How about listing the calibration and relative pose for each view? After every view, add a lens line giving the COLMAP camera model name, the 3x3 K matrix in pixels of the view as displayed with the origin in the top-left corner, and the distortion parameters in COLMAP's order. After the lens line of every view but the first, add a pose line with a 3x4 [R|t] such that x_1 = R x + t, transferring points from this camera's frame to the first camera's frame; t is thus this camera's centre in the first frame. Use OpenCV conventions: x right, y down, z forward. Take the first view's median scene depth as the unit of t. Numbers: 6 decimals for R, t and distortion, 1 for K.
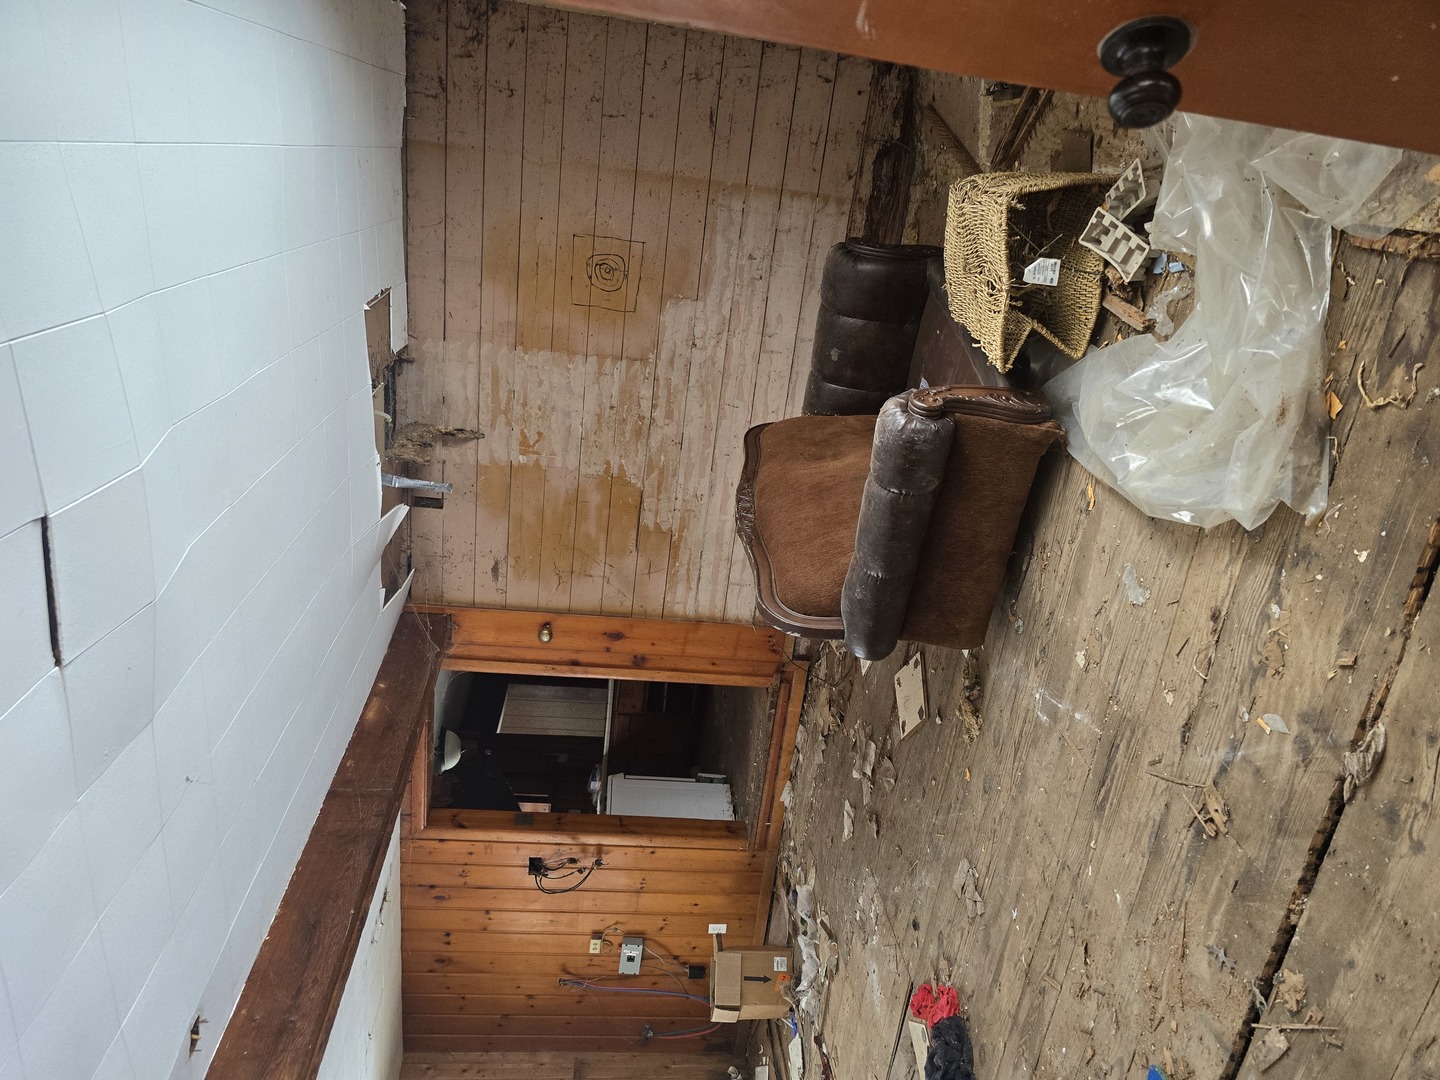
lens RADIAL K [[980.7, 0, 720.0], [0, 980.7, 540.0], [0, 0, 1]] dist [0.060203, -0.050628]
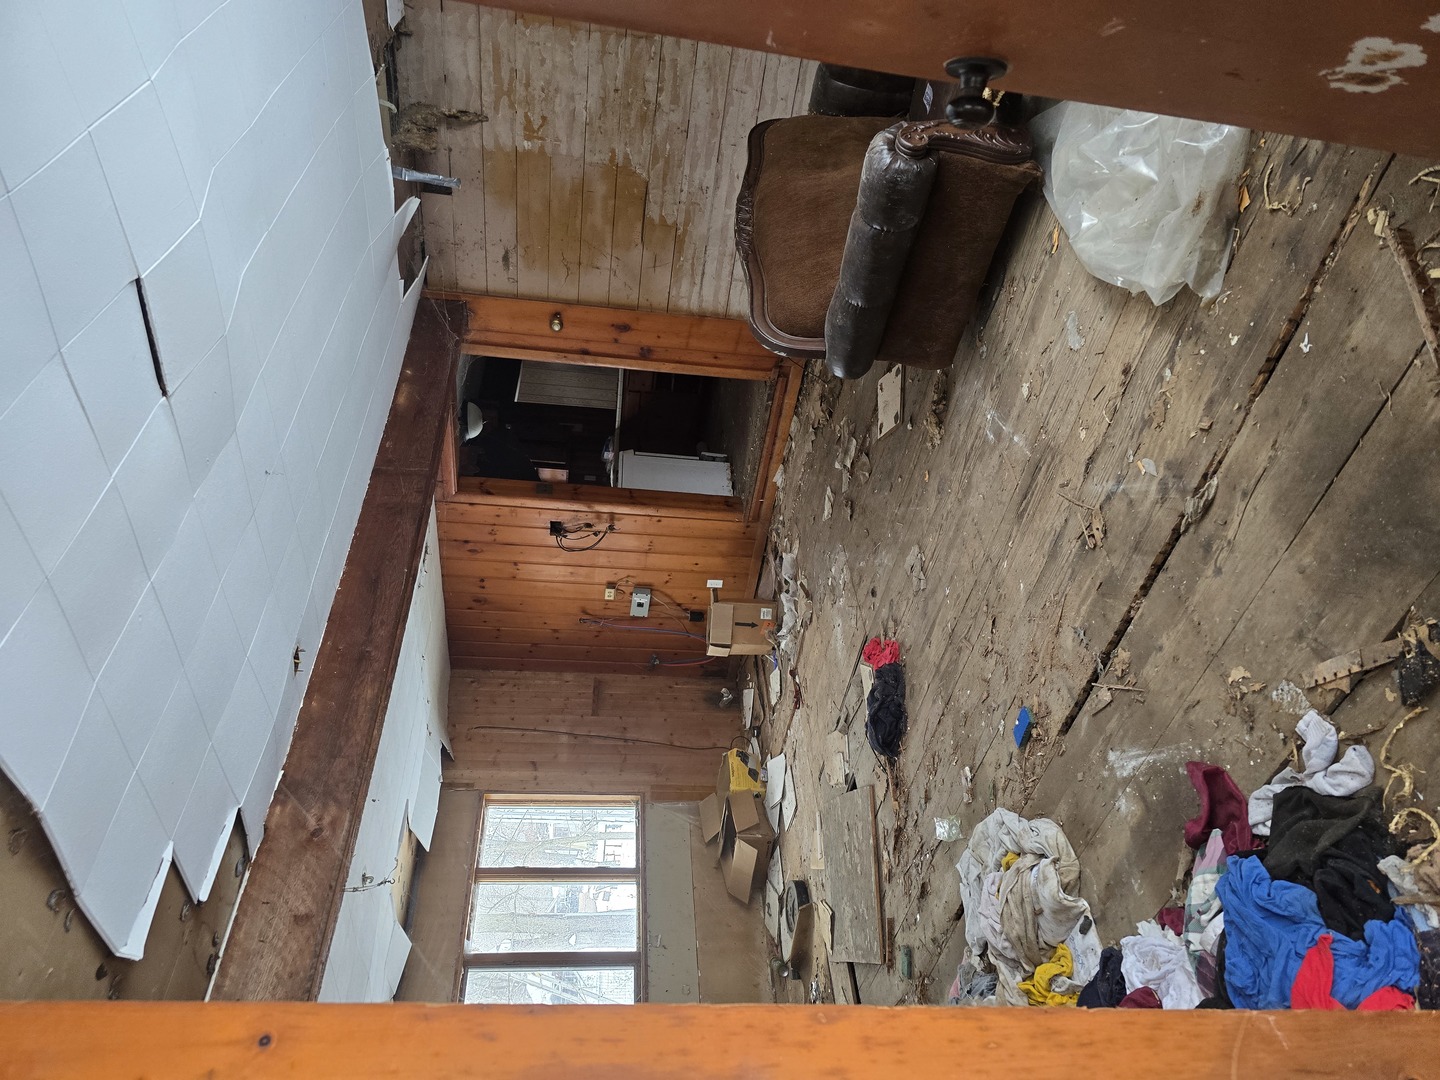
lens RADIAL K [[980.7, 0, 720.0], [0, 980.7, 540.0], [0, 0, 1]] dist [0.060203, -0.050628]
pose [[0.999481, 0.030497, -0.010359, 0.020957], [-0.025221, 0.941110, 0.337159, -0.063377], [0.020031, -0.336722, 0.941391, -0.094433]]
